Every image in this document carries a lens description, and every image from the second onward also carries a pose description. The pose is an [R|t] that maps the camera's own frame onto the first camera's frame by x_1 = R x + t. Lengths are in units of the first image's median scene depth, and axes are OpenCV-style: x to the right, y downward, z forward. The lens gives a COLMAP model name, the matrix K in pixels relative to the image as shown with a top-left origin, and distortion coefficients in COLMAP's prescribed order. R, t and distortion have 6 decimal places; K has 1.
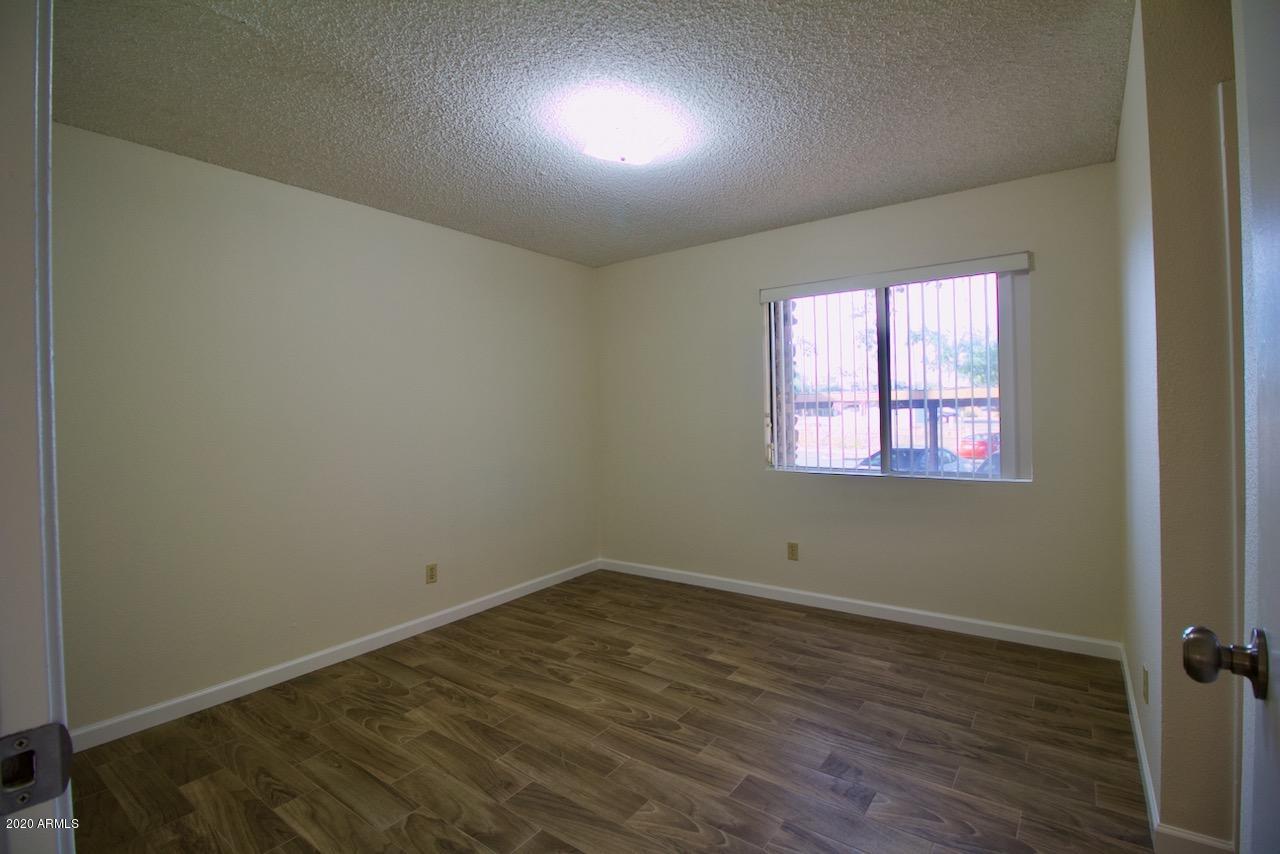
lens RADIAL K [[594.4, 0, 640.6], [0, 594.4, 417.2], [0, 0, 1]] dist [-0.021373, -0.001807]
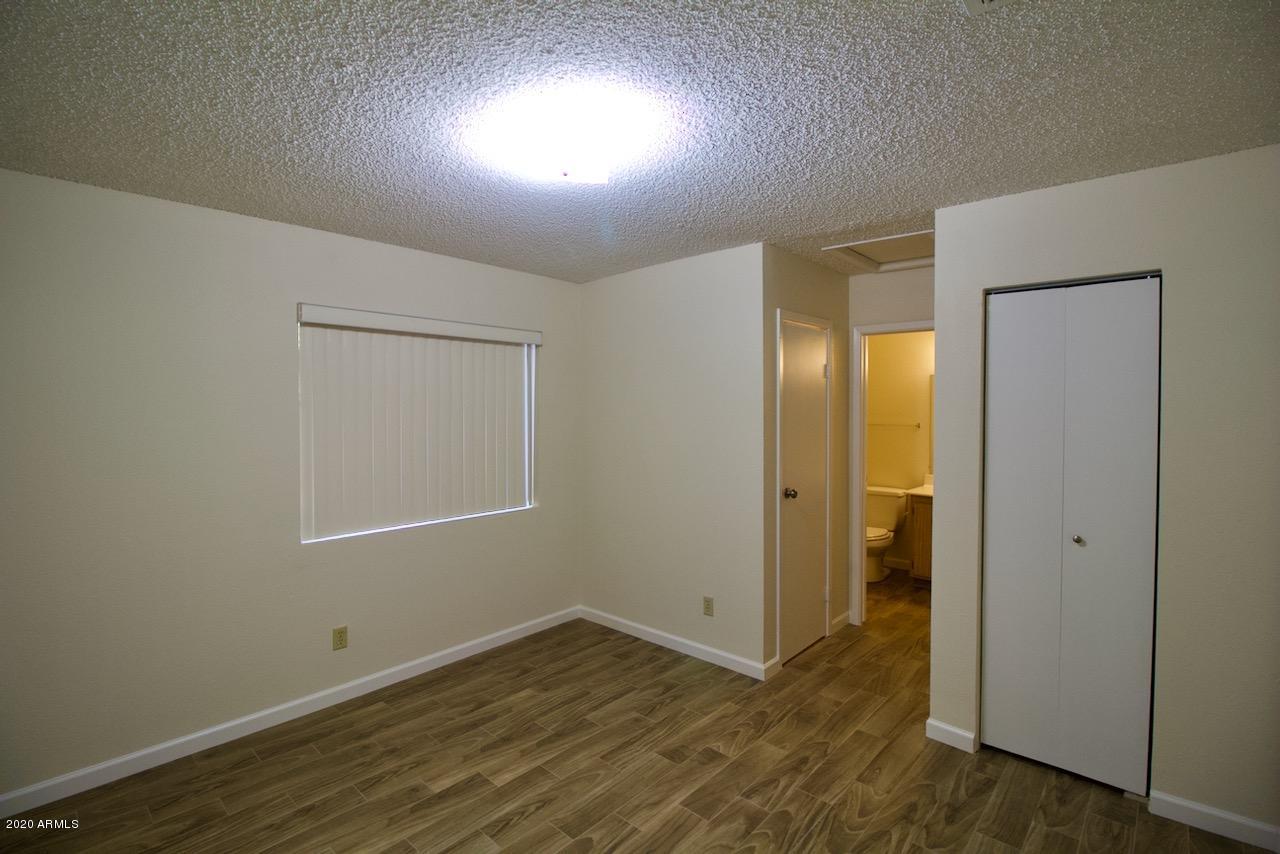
lens RADIAL K [[594.4, 0, 640.8], [0, 594.4, 420.0], [0, 0, 1]] dist [-0.021373, -0.001807]
pose [[0.097814, -0.004417, 0.995195, -0.702326], [0.016324, 0.999863, 0.002833, -0.093252], [-0.995071, 0.015968, 0.097873, 0.719431]]
